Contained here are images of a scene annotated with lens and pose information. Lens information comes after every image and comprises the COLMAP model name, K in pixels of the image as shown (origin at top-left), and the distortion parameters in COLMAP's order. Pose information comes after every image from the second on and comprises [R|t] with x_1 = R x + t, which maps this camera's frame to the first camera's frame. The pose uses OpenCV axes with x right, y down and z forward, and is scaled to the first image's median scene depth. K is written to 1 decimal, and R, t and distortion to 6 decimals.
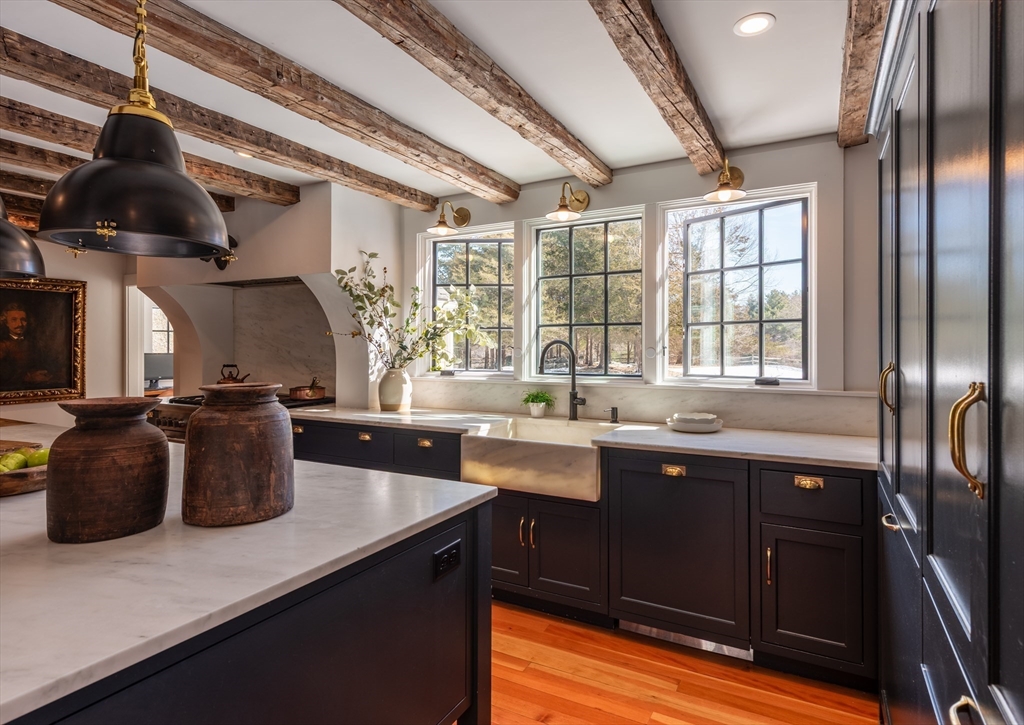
lens RADIAL K [[558.1, 0, 513.4], [0, 558.1, 342.3], [0, 0, 1]] dist [0.008929, -0.001125]
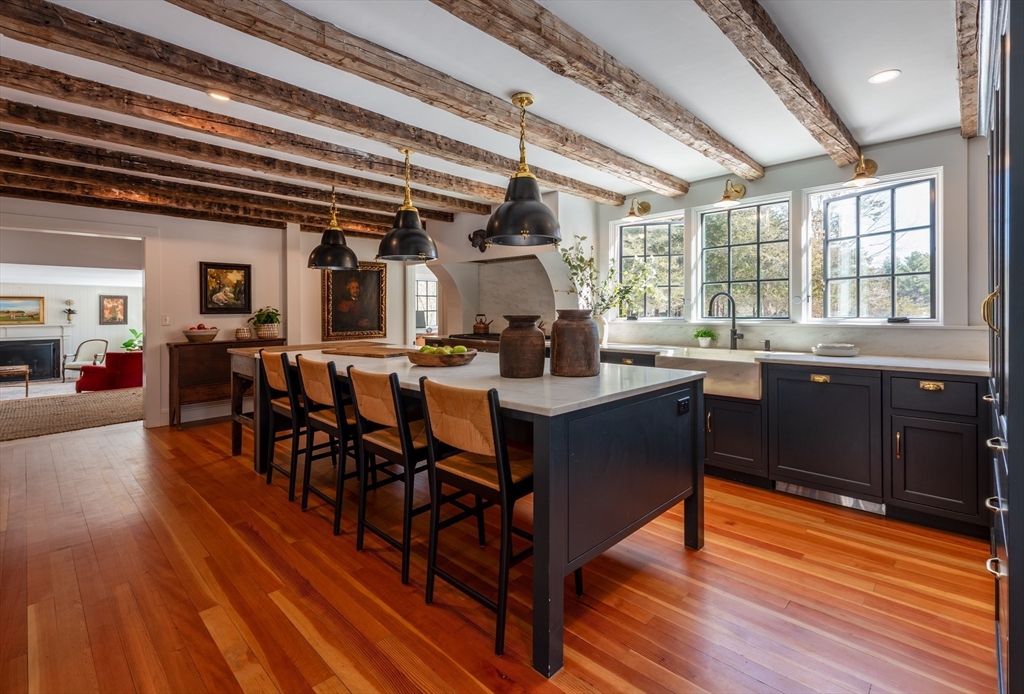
lens RADIAL K [[465.1, 0, 511.4], [0, 465.1, 310.8], [0, 0, 1]] dist [0.004902, -0.000789]
pose [[0.961973, -0.005177, -0.273095, -0.114269], [0.007719, 0.999936, 0.008235, 0.030123], [0.273035, -0.010030, 0.961952, -0.284430]]
